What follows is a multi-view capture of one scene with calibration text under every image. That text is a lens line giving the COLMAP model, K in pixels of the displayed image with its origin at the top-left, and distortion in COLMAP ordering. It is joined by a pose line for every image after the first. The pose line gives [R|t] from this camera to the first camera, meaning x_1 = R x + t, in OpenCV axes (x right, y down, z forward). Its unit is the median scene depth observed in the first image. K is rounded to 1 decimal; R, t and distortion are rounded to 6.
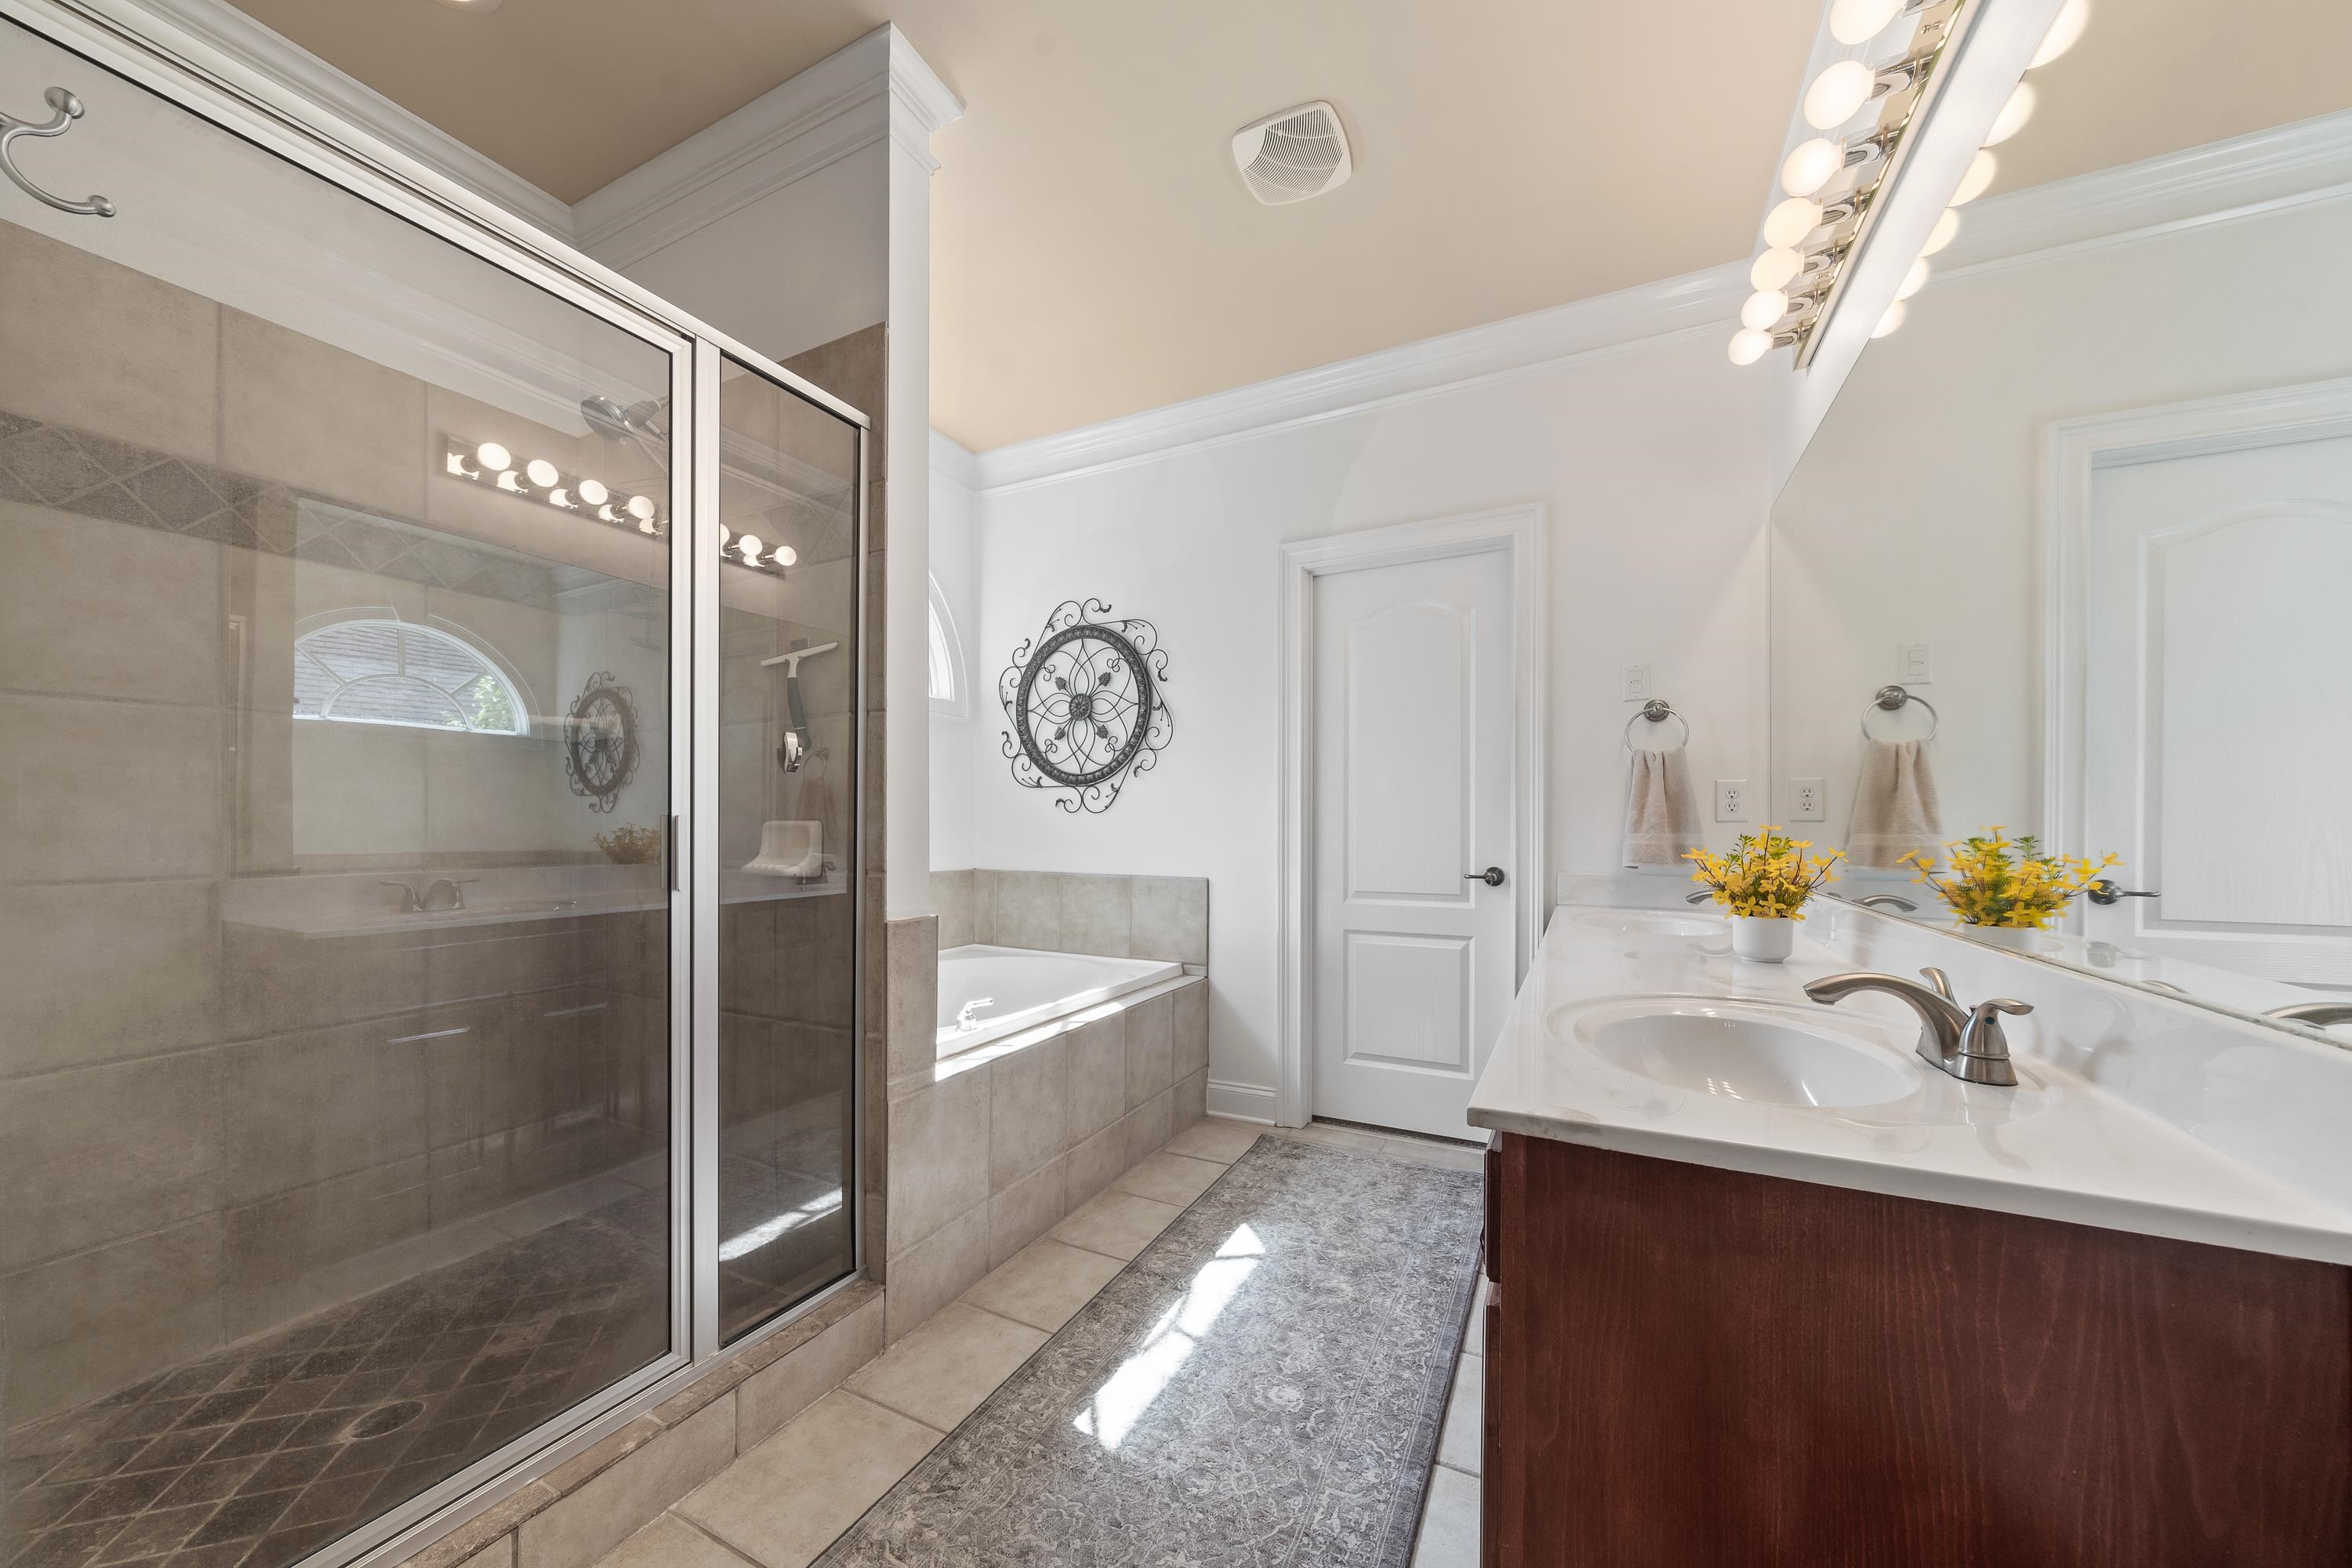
lens RADIAL K [[835.5, 0, 1164.1], [0, 835.5, 810.6], [0, 0, 1]] dist [-0.001011, -0.000081]
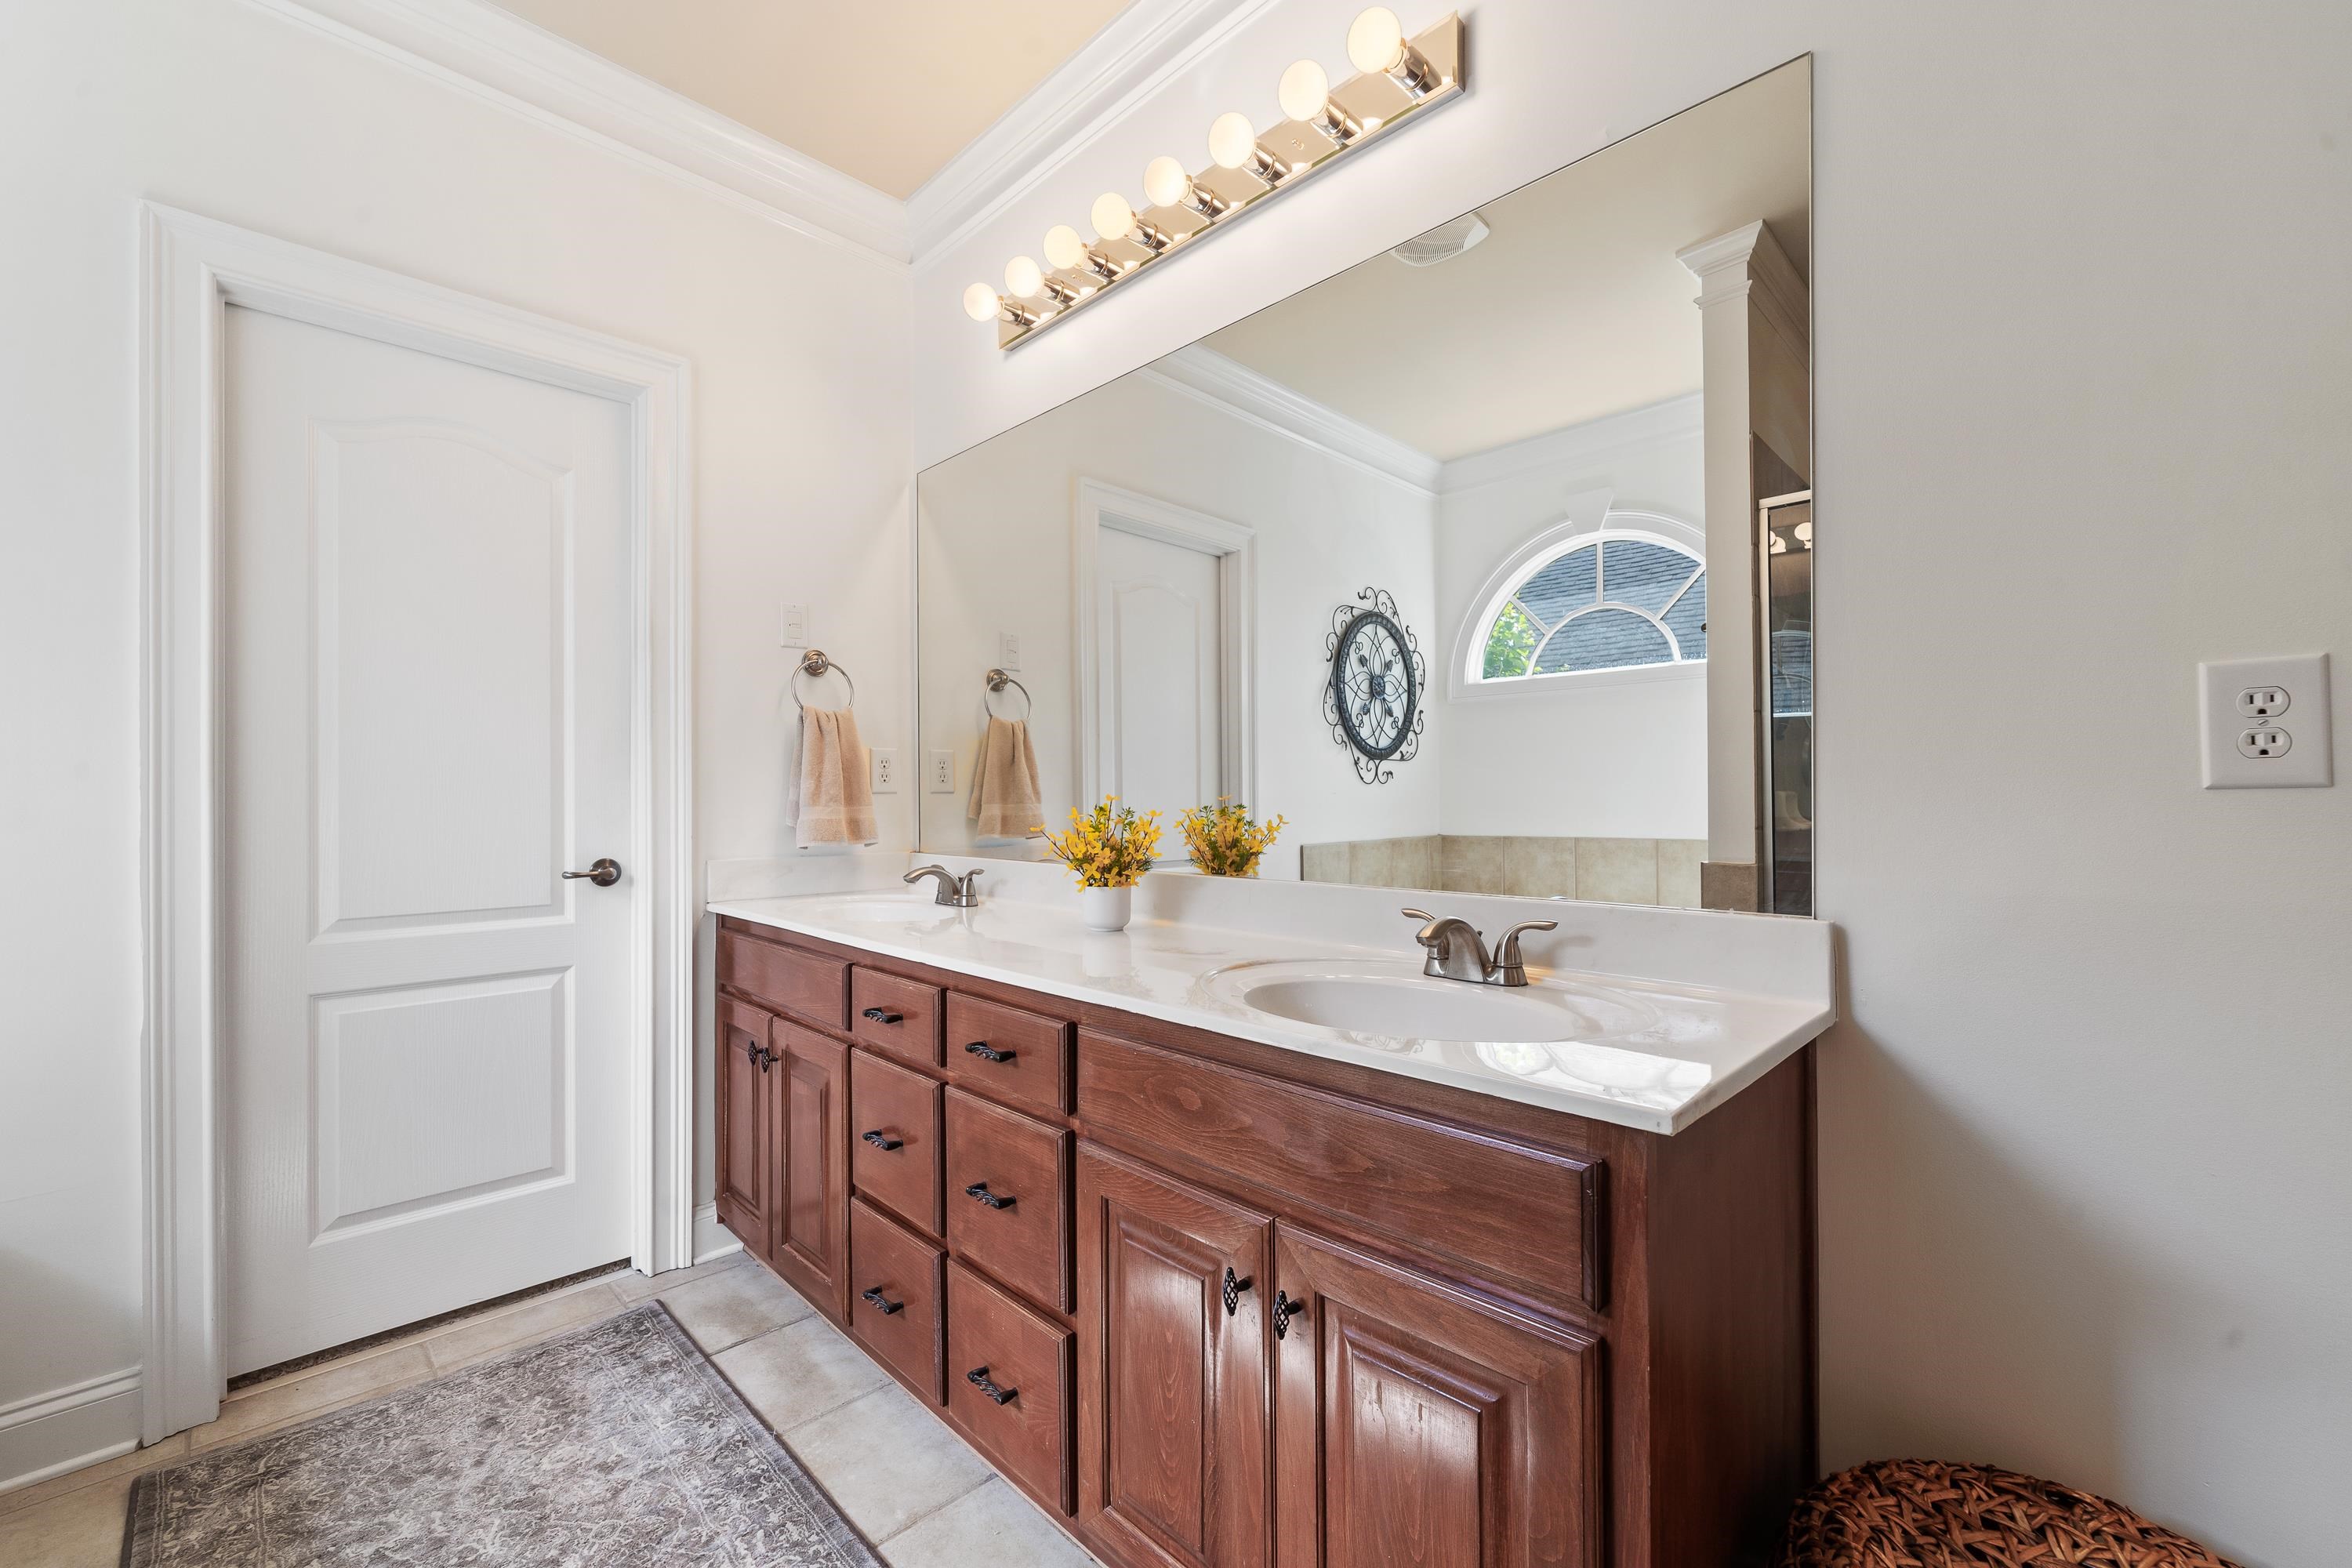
lens RADIAL K [[950.5, 0, 1164.5], [0, 950.5, 790.0], [0, 0, 1]] dist [-0.001235, -0.000225]
pose [[0.322811, 0.002613, 0.946460, -0.220155], [-0.012046, 0.999927, 0.001348, 0.004969], [-0.946387, -0.011836, 0.322819, 0.355949]]
